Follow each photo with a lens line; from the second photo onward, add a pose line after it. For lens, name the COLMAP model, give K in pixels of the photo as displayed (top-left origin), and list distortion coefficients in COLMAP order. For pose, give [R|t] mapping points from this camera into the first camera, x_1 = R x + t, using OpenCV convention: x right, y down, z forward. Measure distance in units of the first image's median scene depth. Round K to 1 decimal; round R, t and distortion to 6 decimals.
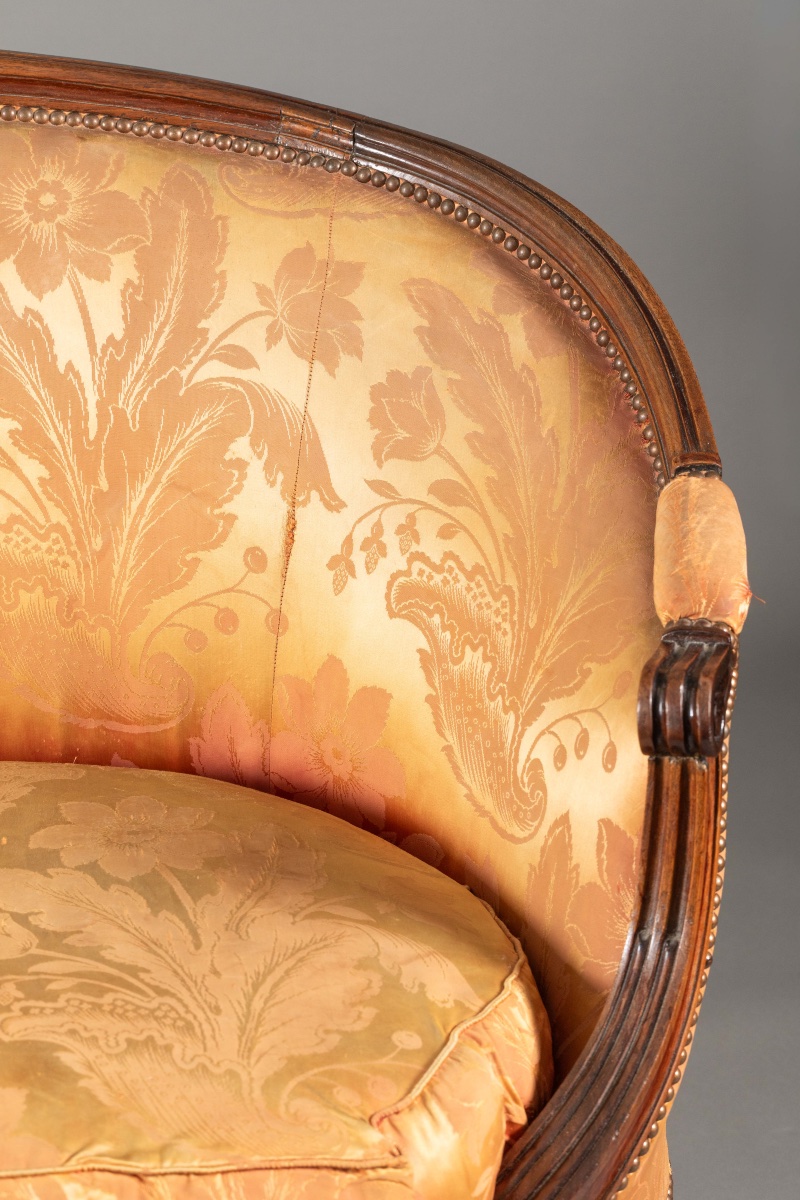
lens RADIAL K [[3553.7, 0, 400.0], [0, 3553.7, 600.0], [0, 0, 1]] dist [-0.041669, 0.800257]
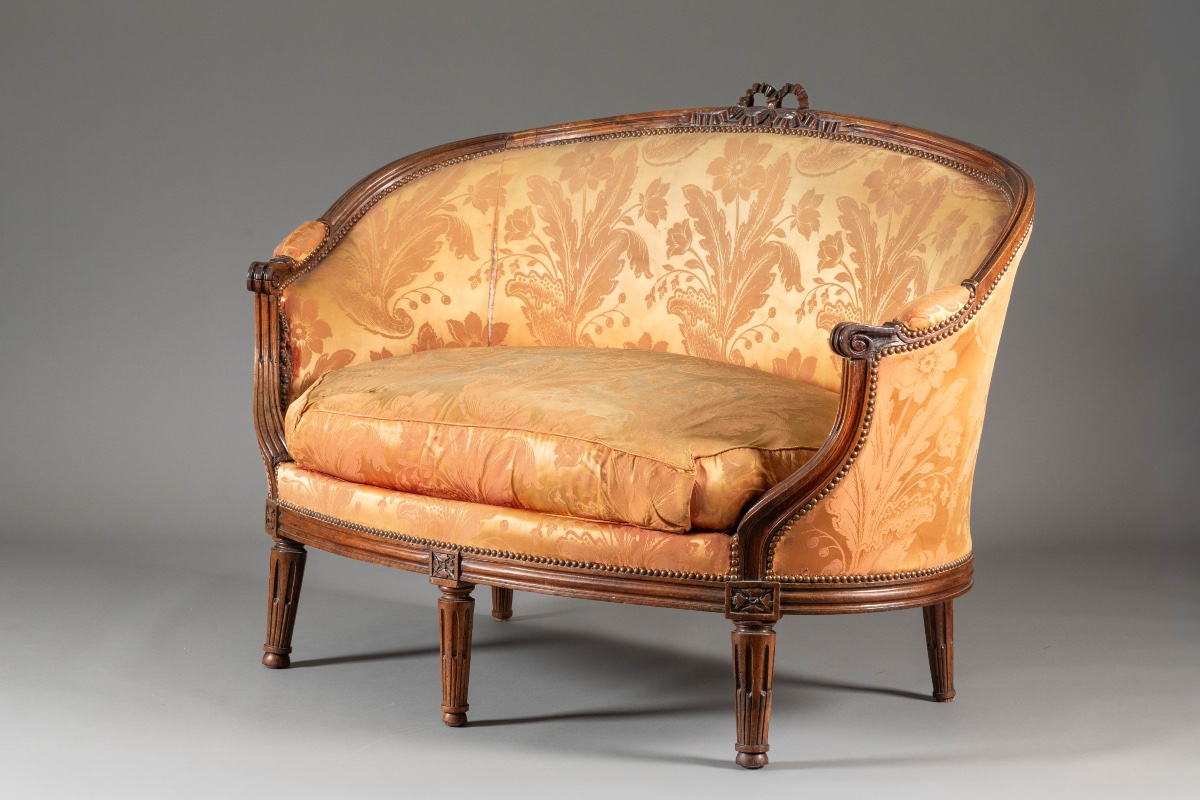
lens RADIAL K [[3553.7, 0, 640.1], [0, 3553.7, 398.1], [0, 0, 1]] dist [-0.041669, 0.800257]
pose [[0.623956, 0.138965, -0.769004, 1.744548], [-0.311923, 0.946559, -0.082038, 0.292931], [0.716507, 0.291058, 0.633958, -0.656871]]
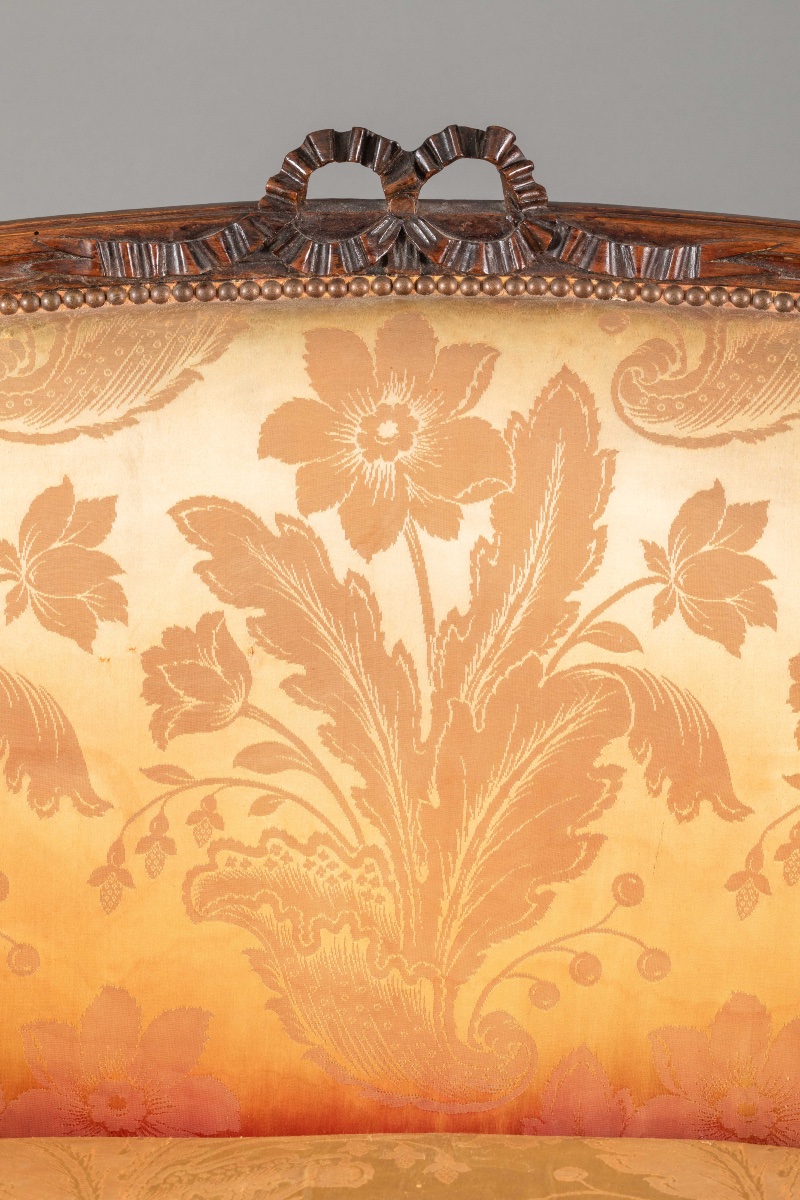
lens RADIAL K [[3553.7, 0, 400.0], [0, 3553.7, 600.0], [0, 0, 1]] dist [-0.041669, 0.800257]
pose [[0.979173, 0.094741, -0.179569, -0.097484], [-0.099155, 0.994947, -0.015746, -0.054953], [0.177169, 0.033224, 0.983619, 0.218521]]
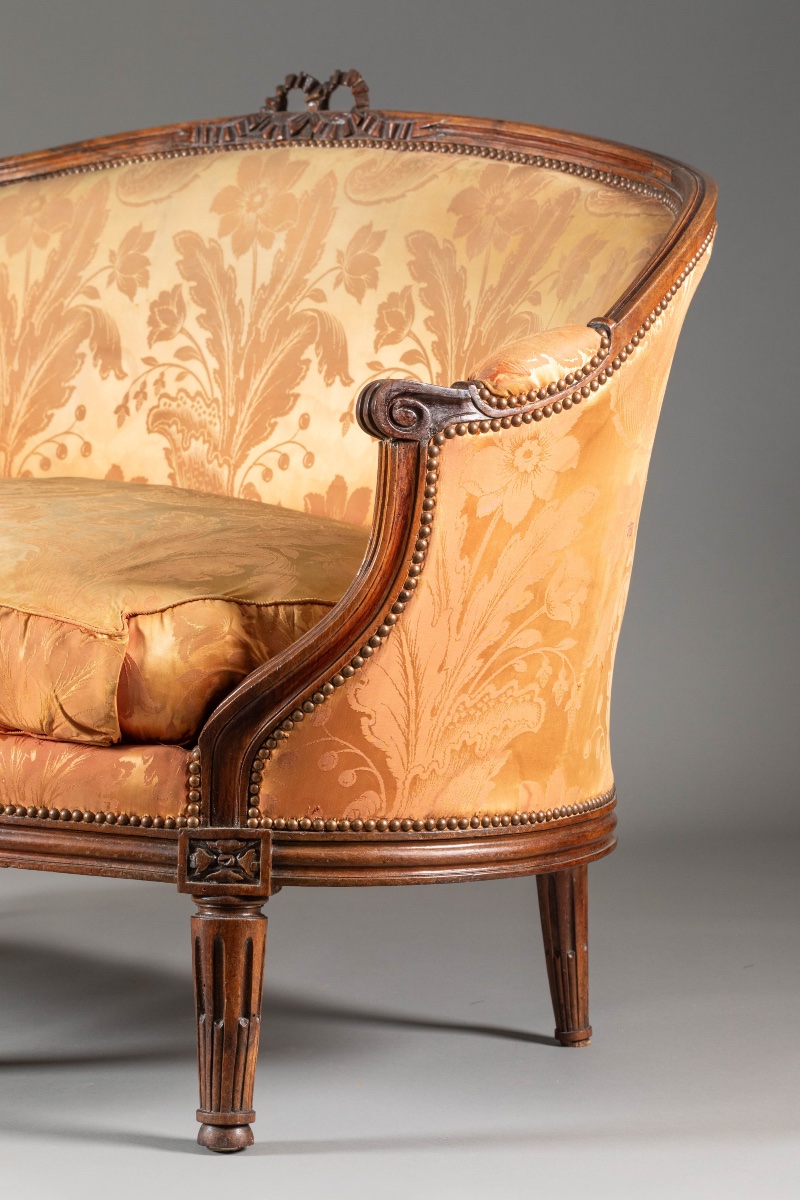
lens RADIAL K [[3696.1, 0, 400.0], [0, 3696.1, 600.0], [0, 0, 1]] dist [-0.025535, -0.521495]
pose [[0.626042, 0.102596, -0.773011, 1.142450], [-0.315745, 0.939759, -0.130987, 0.274310], [0.713005, 0.326078, 0.620723, 0.046342]]
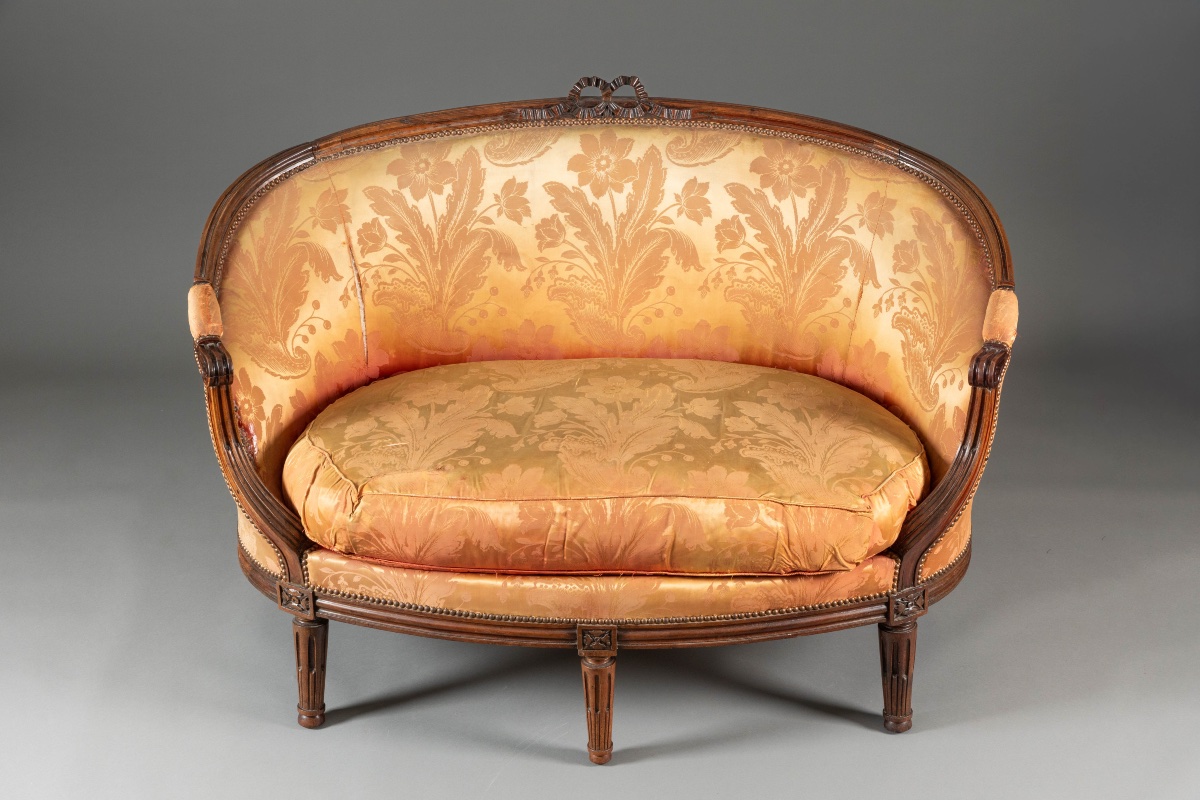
lens RADIAL K [[1911.6, 0, 600.0], [0, 1911.6, 400.0], [0, 0, 1]] dist [0.023713, -0.007639]
pose [[0.978284, 0.105703, -0.178290, 0.046504], [-0.094284, 0.992984, 0.071372, -0.024728], [0.184584, -0.053013, 0.981386, -0.527835]]
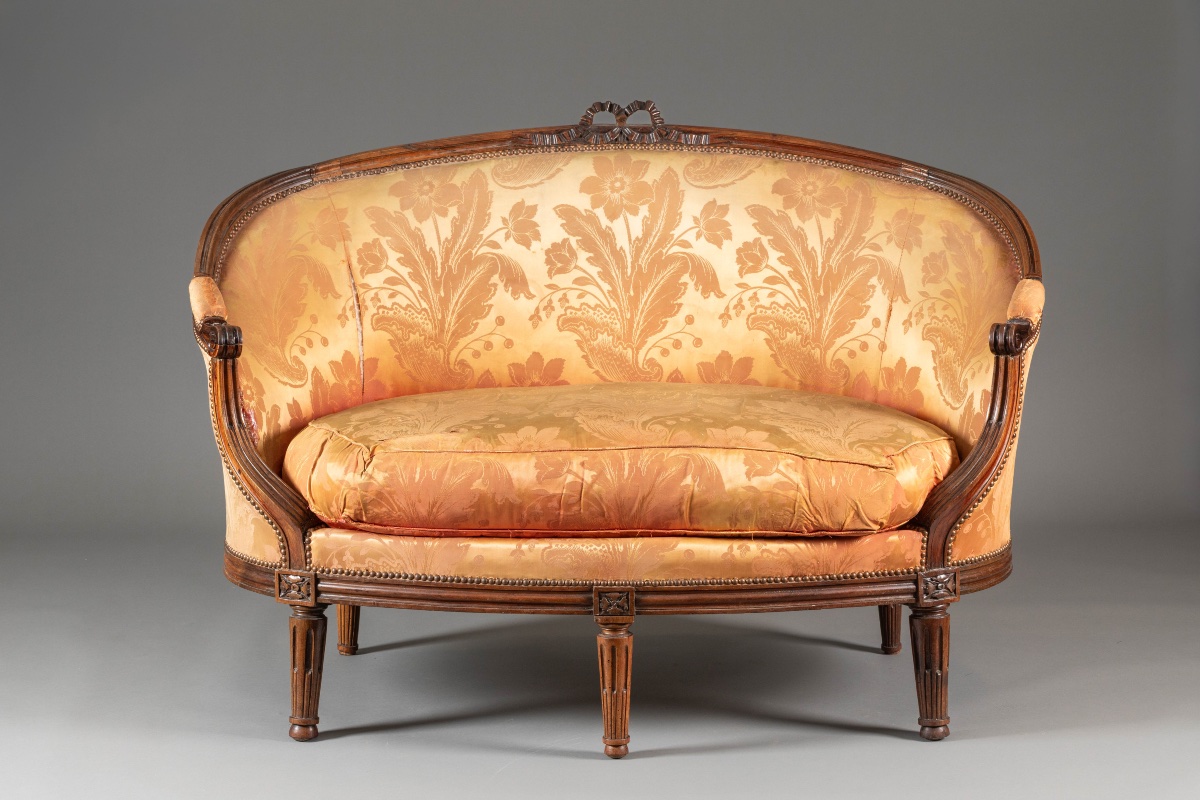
lens RADIAL K [[3553.7, 0, 640.1], [0, 3553.7, 398.1], [0, 0, 1]] dist [-0.041669, 0.800257]
pose [[0.981664, 0.058465, -0.181433, 0.274656], [-0.093319, 0.977344, -0.189975, 0.572694], [0.166216, 0.203423, 0.964879, -1.595252]]
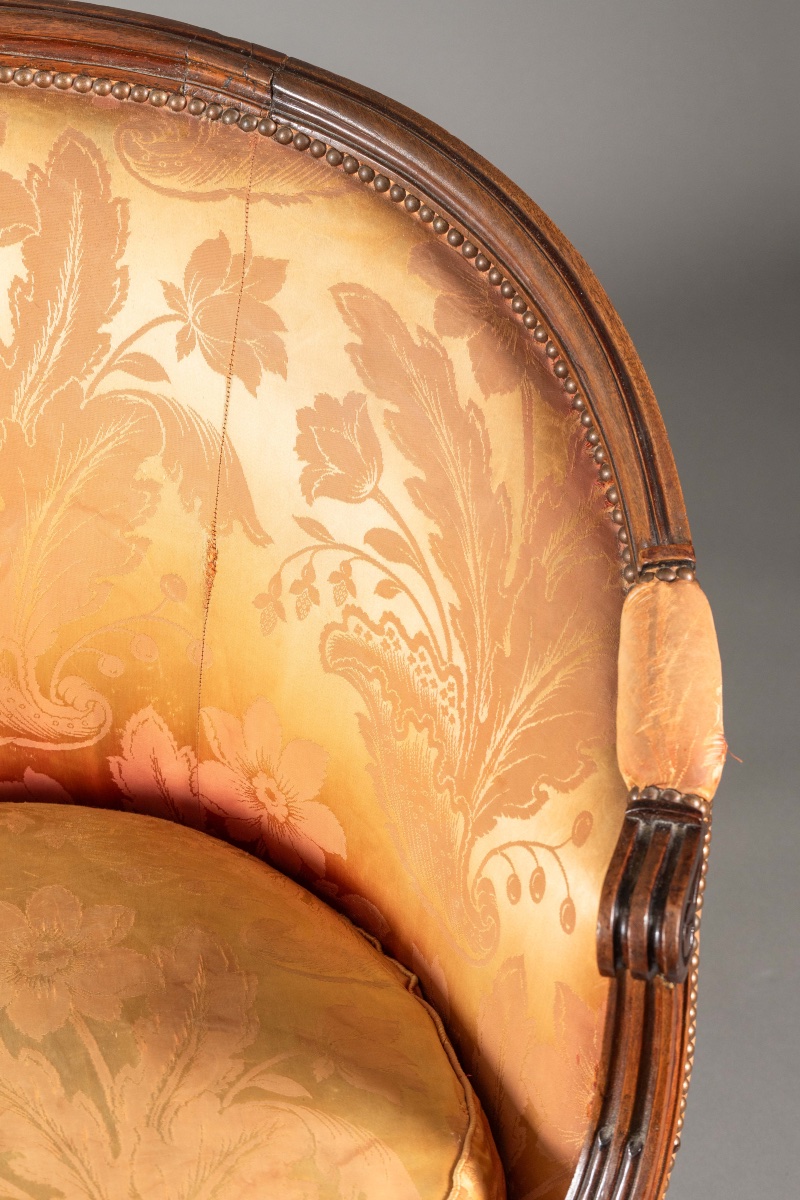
lens RADIAL K [[3553.7, 0, 400.0], [0, 3553.7, 600.0], [0, 0, 1]] dist [-0.041669, 0.800257]
pose [[0.999837, -0.017991, -0.001725, 0.017958], [0.017759, 0.960284, 0.278457, -0.260747], [-0.003353, -0.278442, 0.960447, 0.146375]]
